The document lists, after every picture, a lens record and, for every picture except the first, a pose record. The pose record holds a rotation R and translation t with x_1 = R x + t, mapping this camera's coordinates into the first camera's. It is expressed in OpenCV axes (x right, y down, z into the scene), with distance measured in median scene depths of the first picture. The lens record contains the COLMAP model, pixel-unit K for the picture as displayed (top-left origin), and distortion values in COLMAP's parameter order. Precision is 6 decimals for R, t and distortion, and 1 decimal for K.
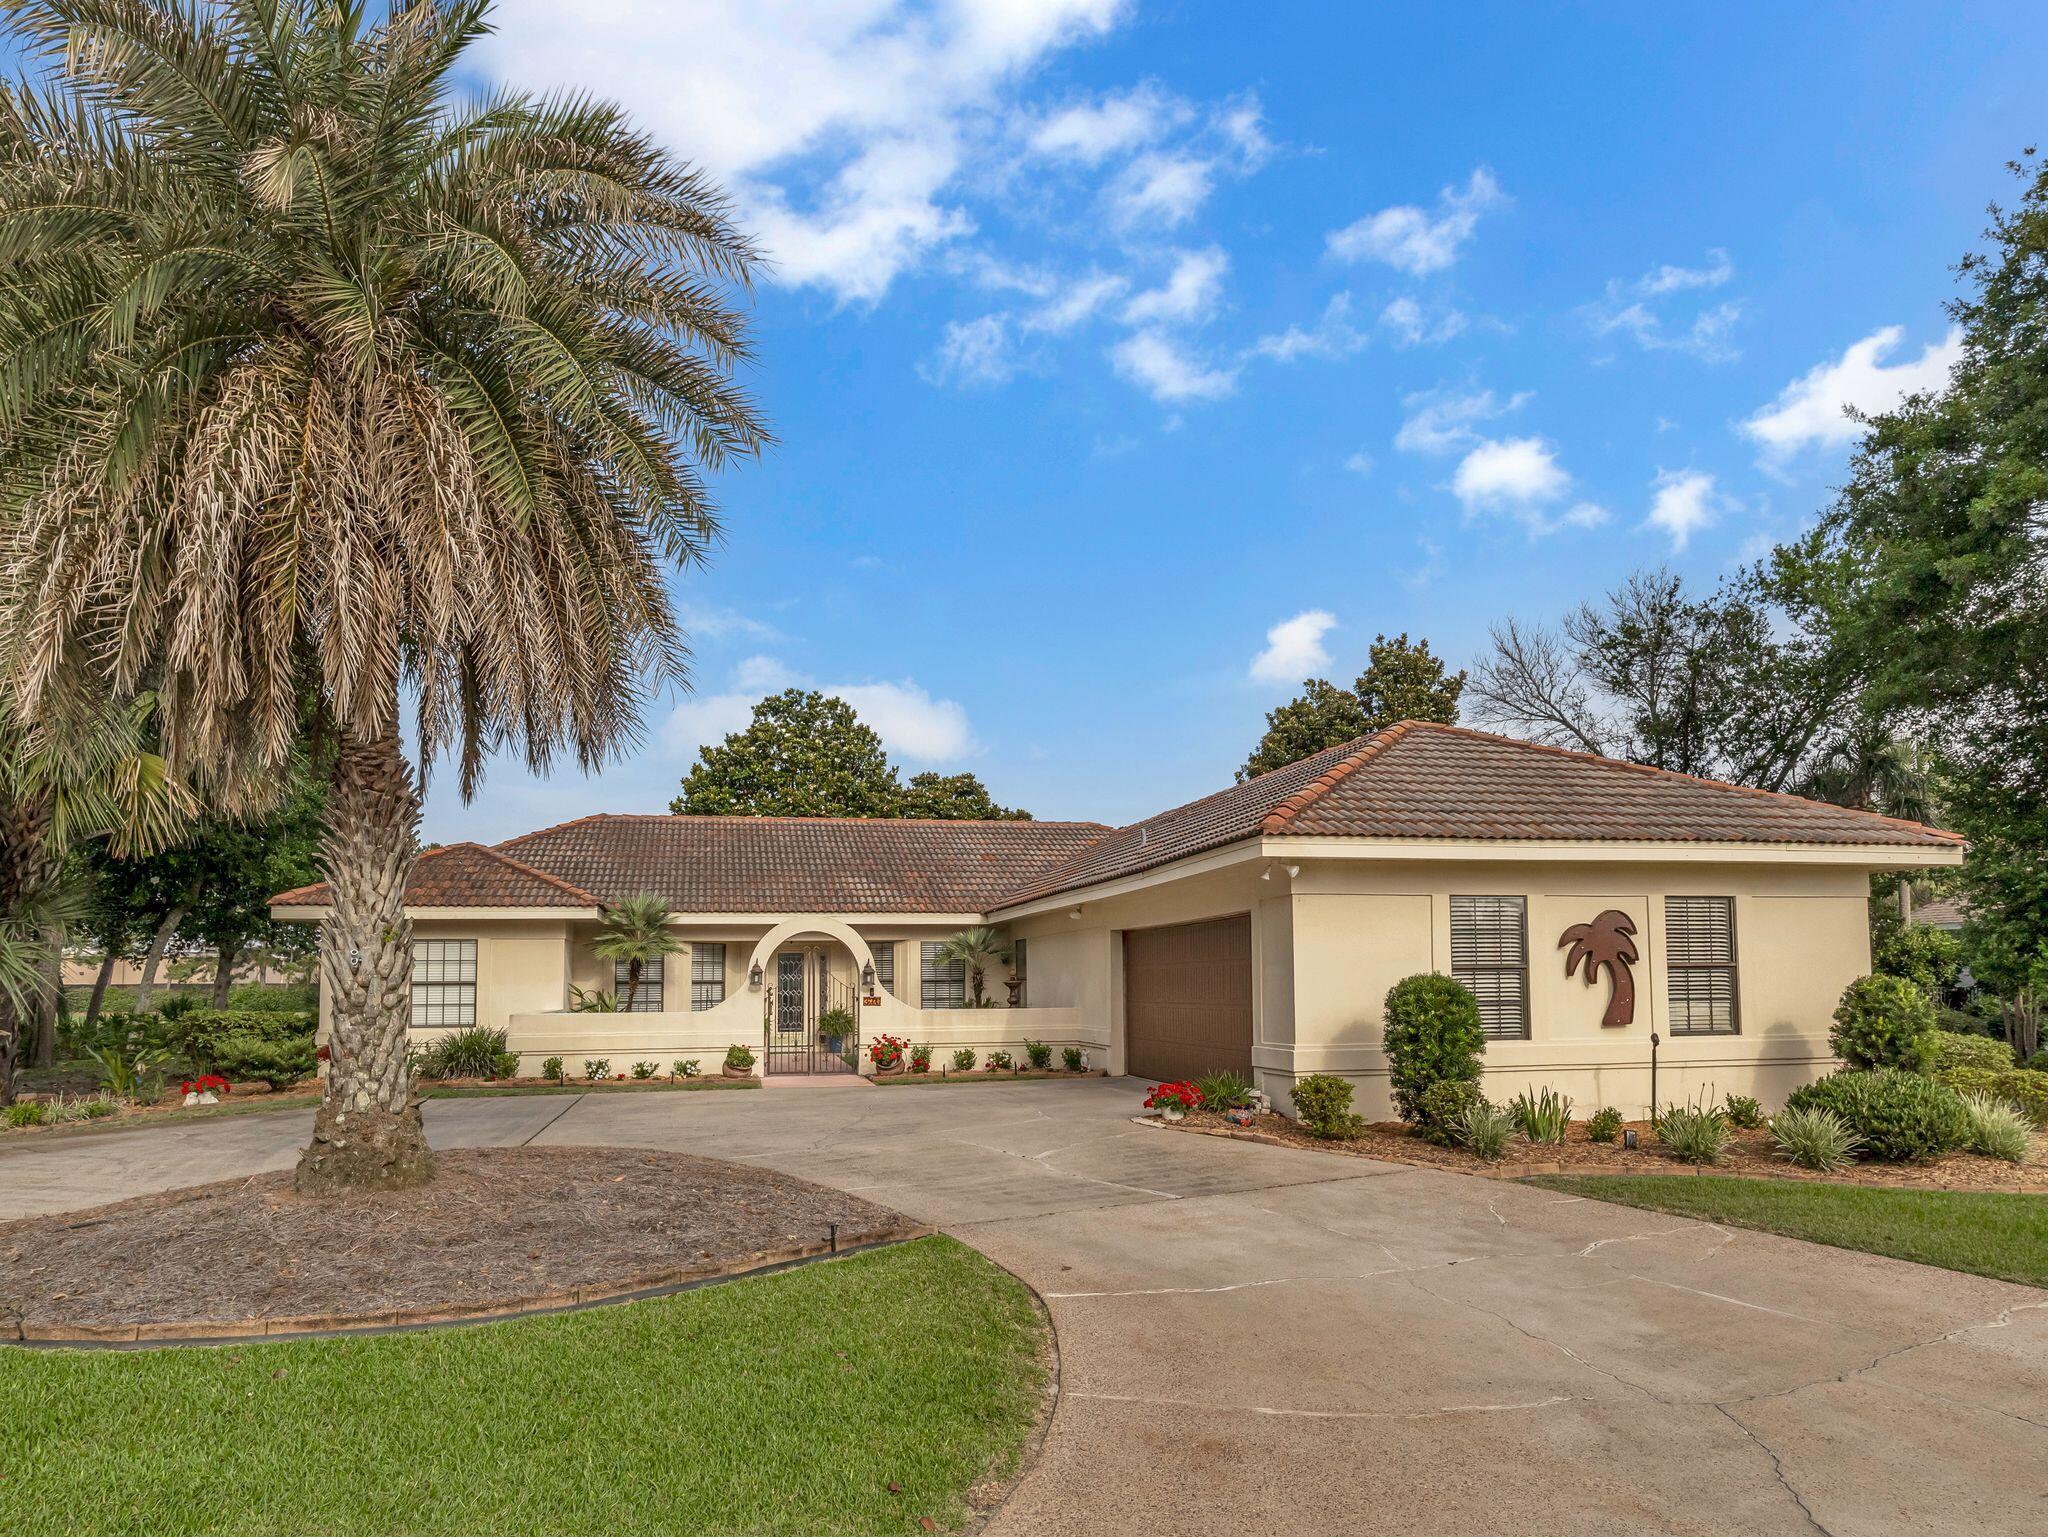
lens RADIAL K [[1490.6, 0, 1017.6], [0, 1490.6, 748.2], [0, 0, 1]] dist [-0.003050, 0.000258]
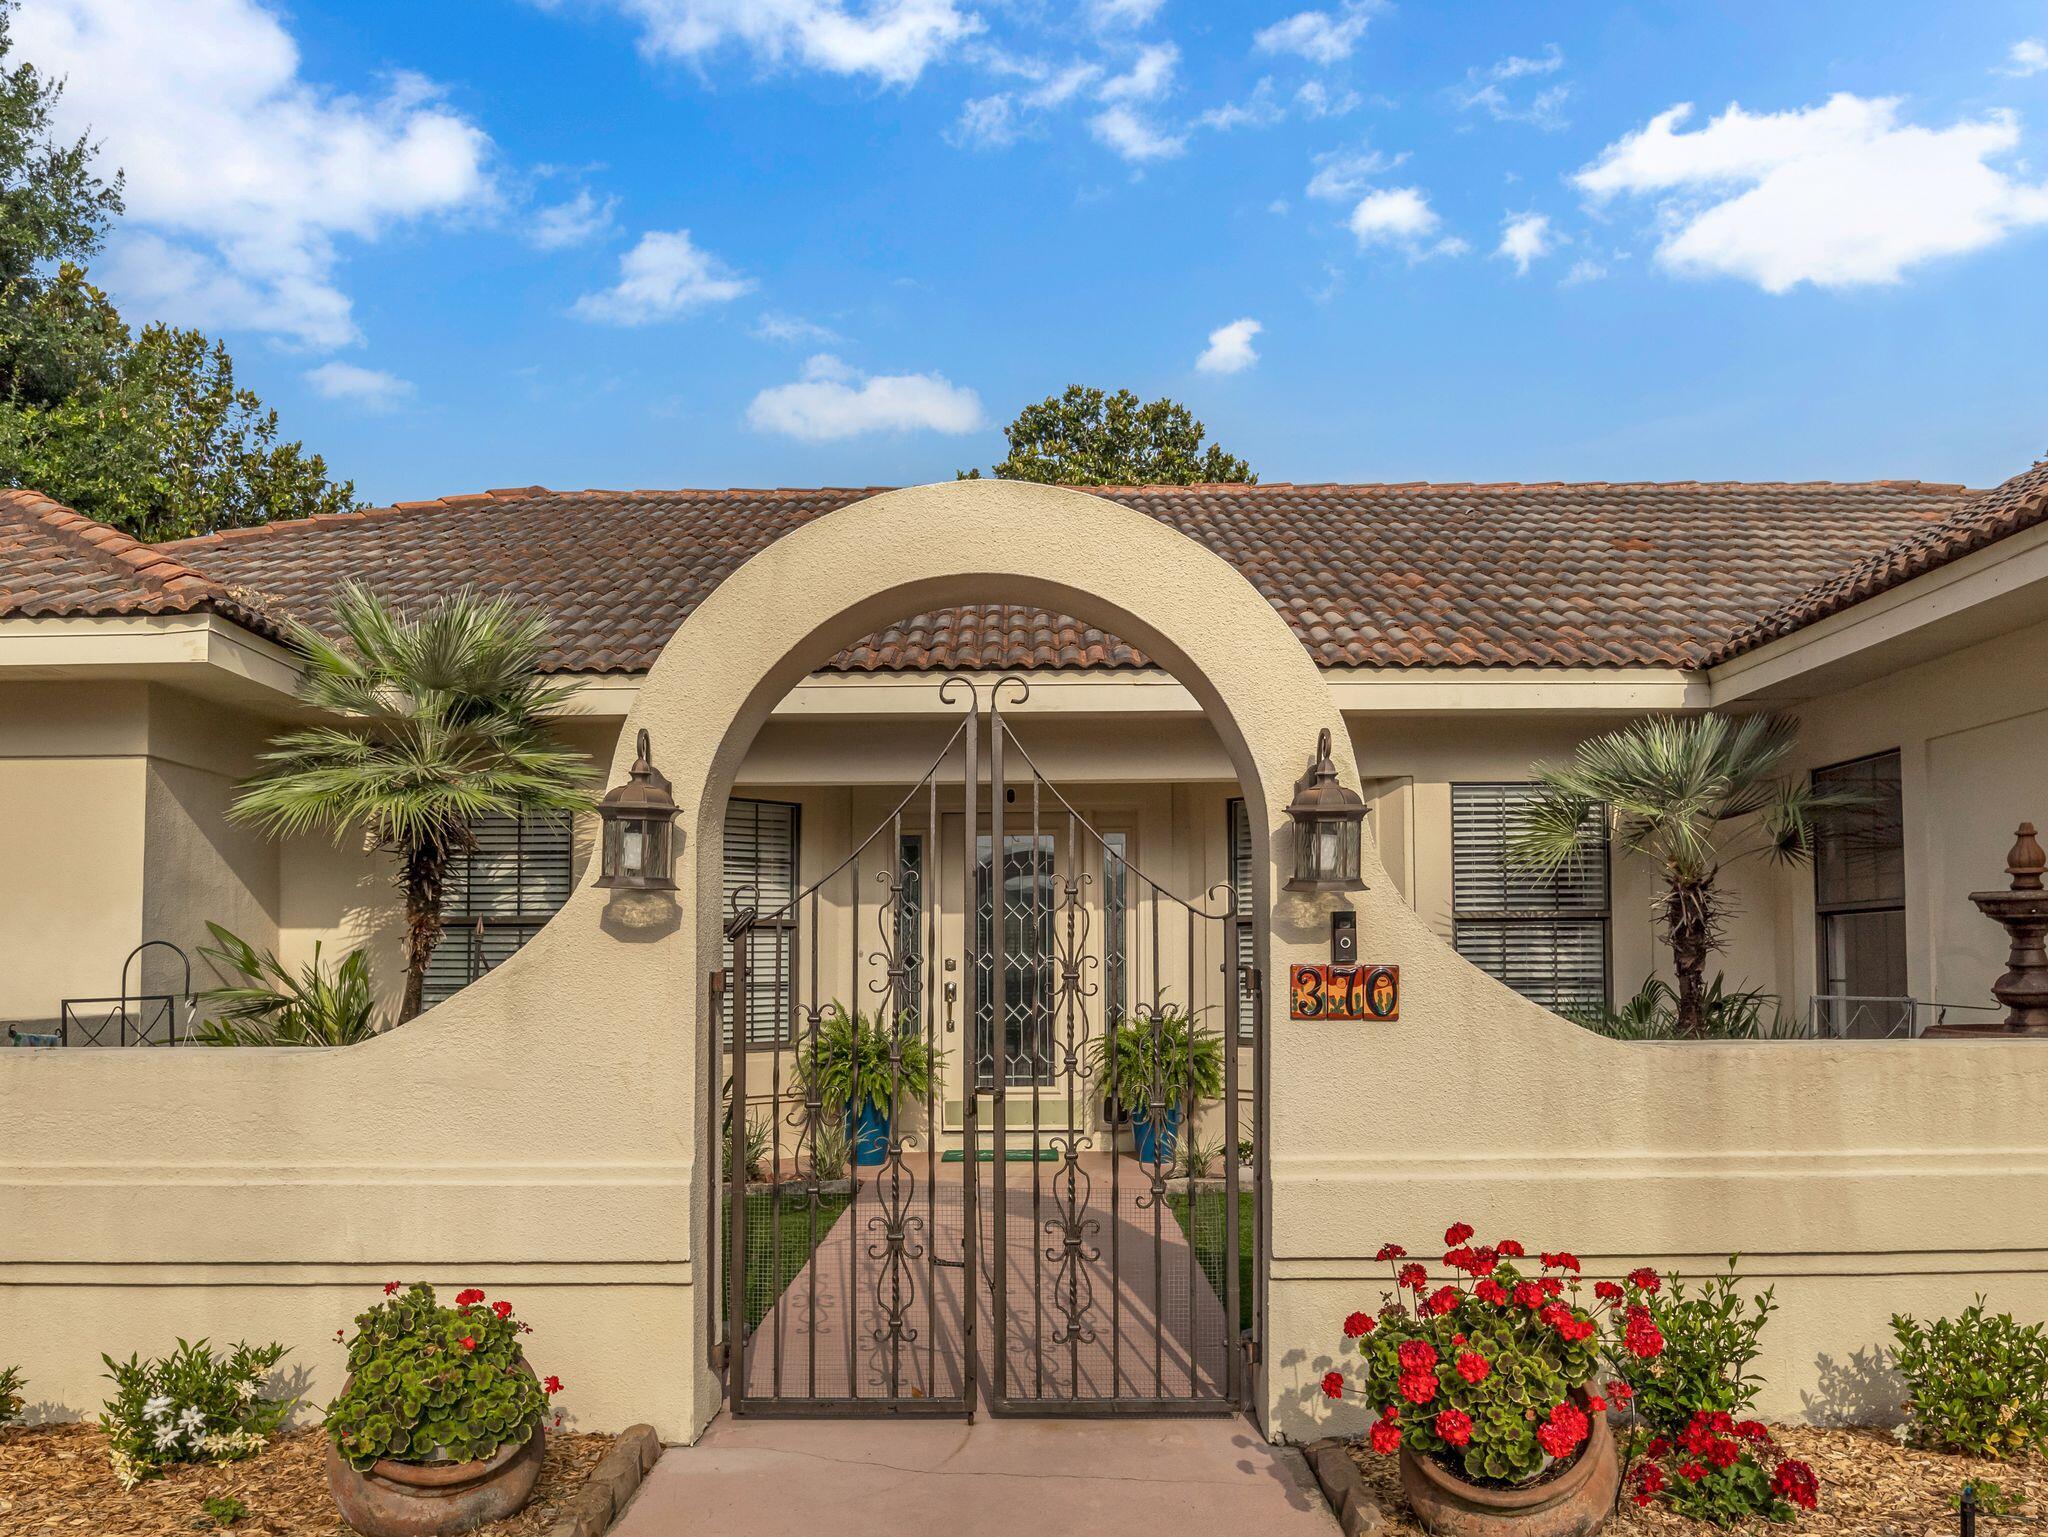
lens RADIAL K [[1487.2, 0, 1023.3], [0, 1487.2, 896.6], [0, 0, 1]] dist [-0.007151, -0.001039]
pose [[0.974338, -0.003560, -0.225060, -0.081717], [0.028880, 0.993588, 0.109311, 0.120290], [0.223228, -0.113005, 0.968194, 0.716212]]
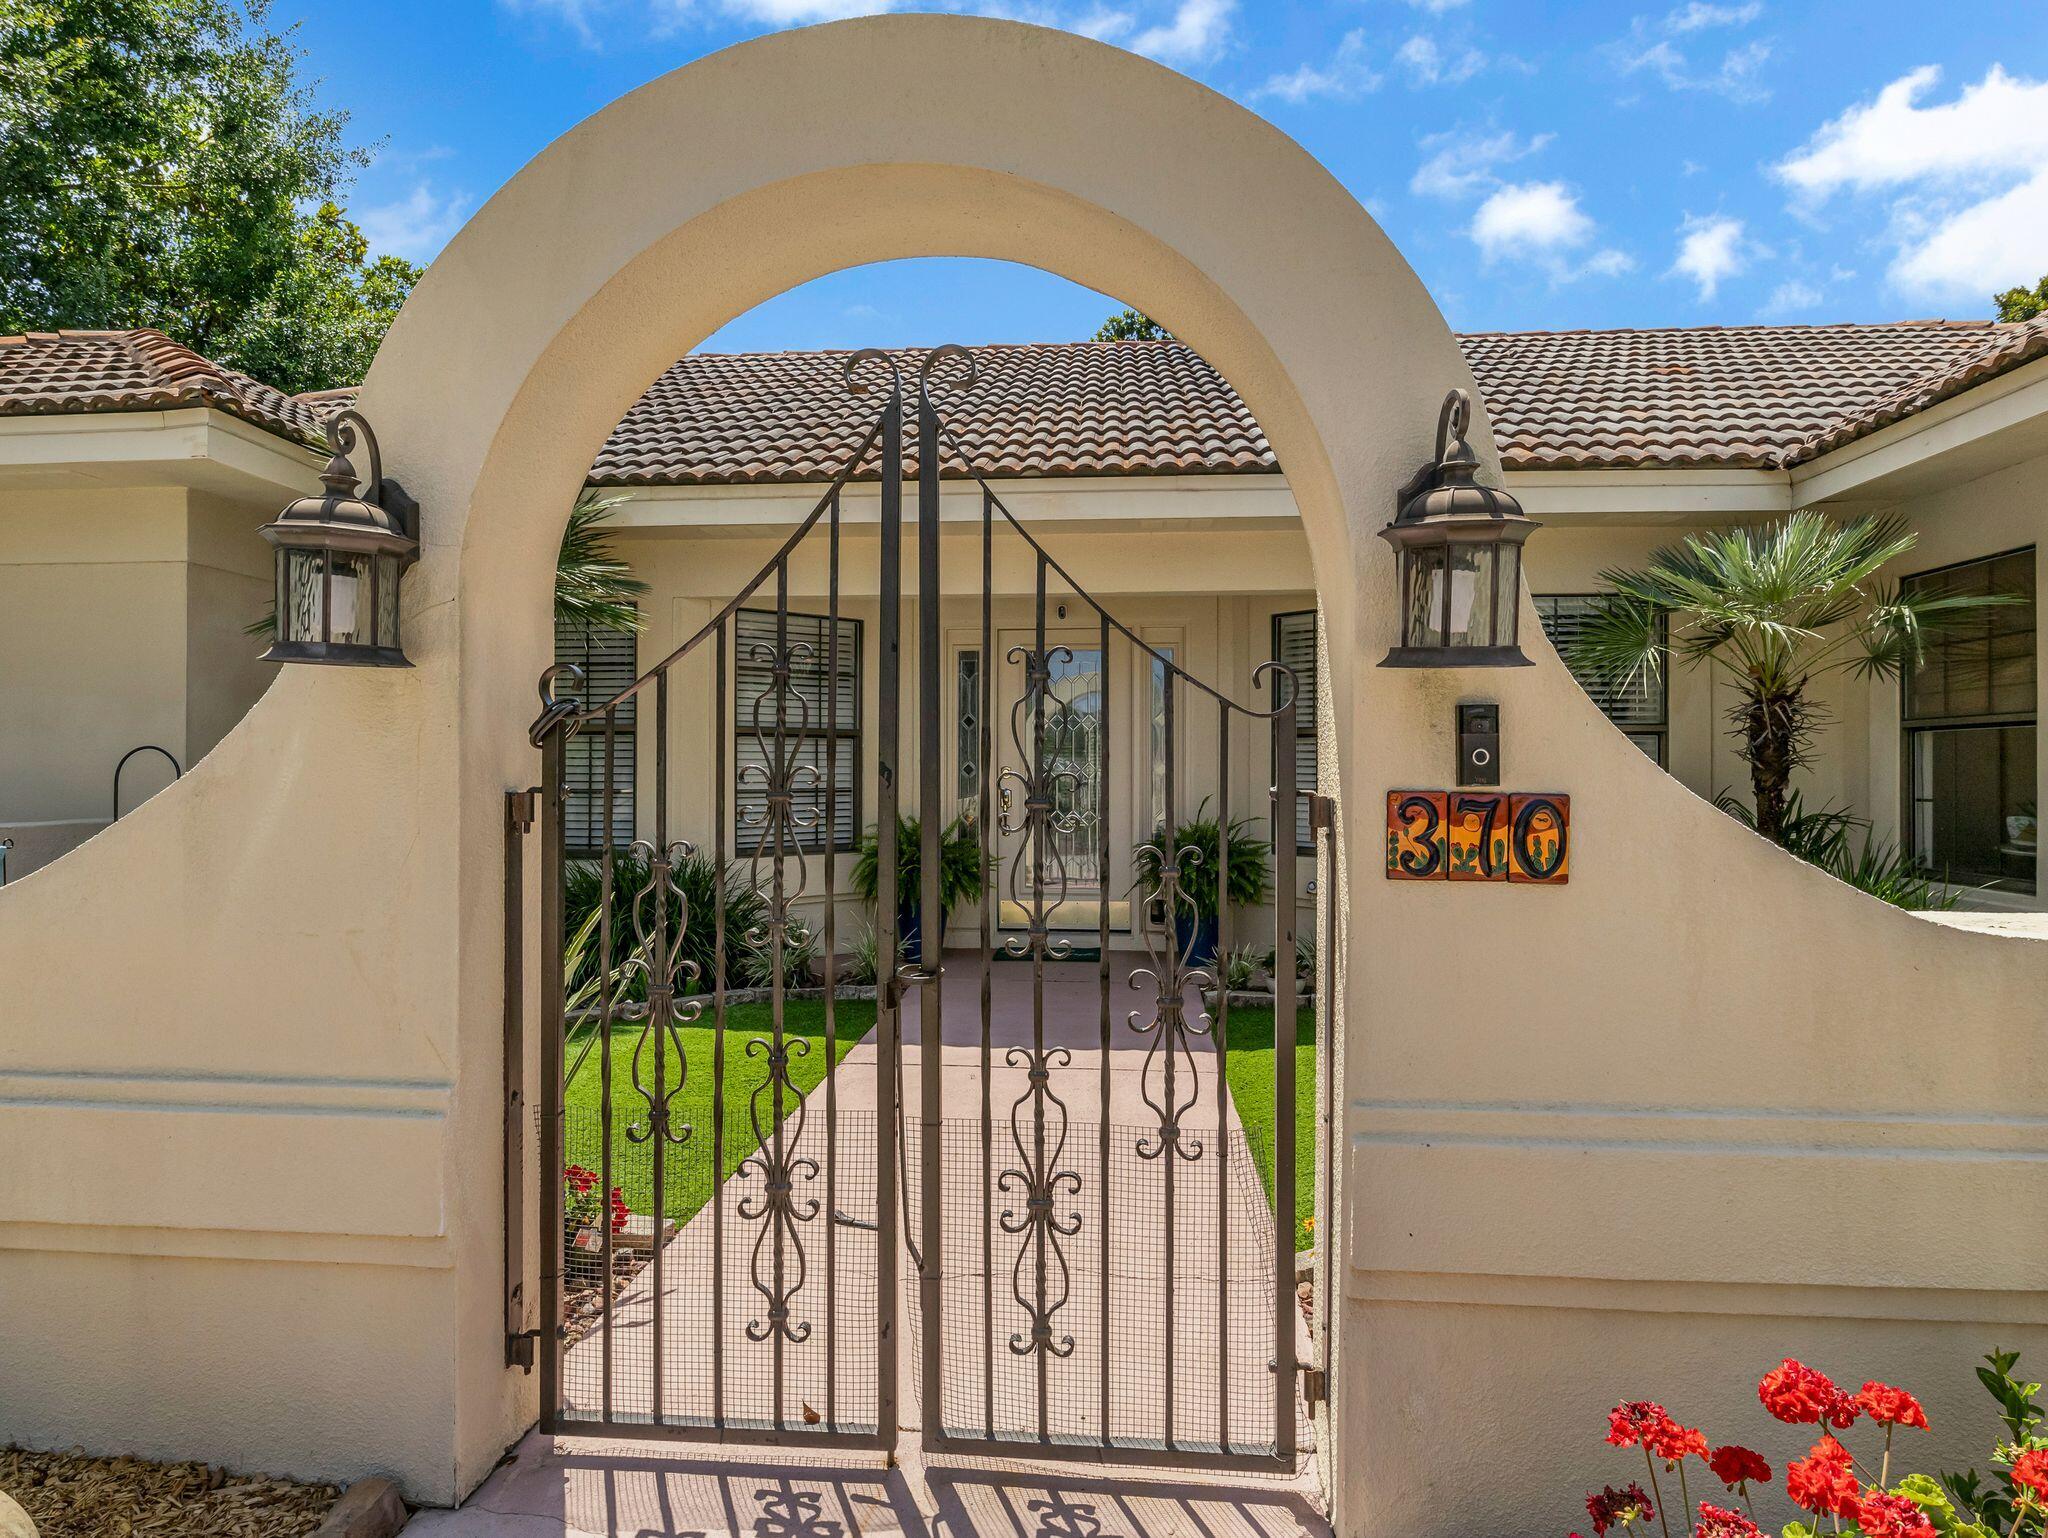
lens RADIAL K [[1173.3, 0, 1021.3], [0, 1173.3, 788.1], [0, 0, 1]] dist [-0.001509, 0.000141]
pose [[0.956441, 0.017681, -0.291391, -0.085604], [0.032447, 0.985541, 0.166302, 0.125533], [0.290118, -0.168513, 0.942038, 0.752344]]
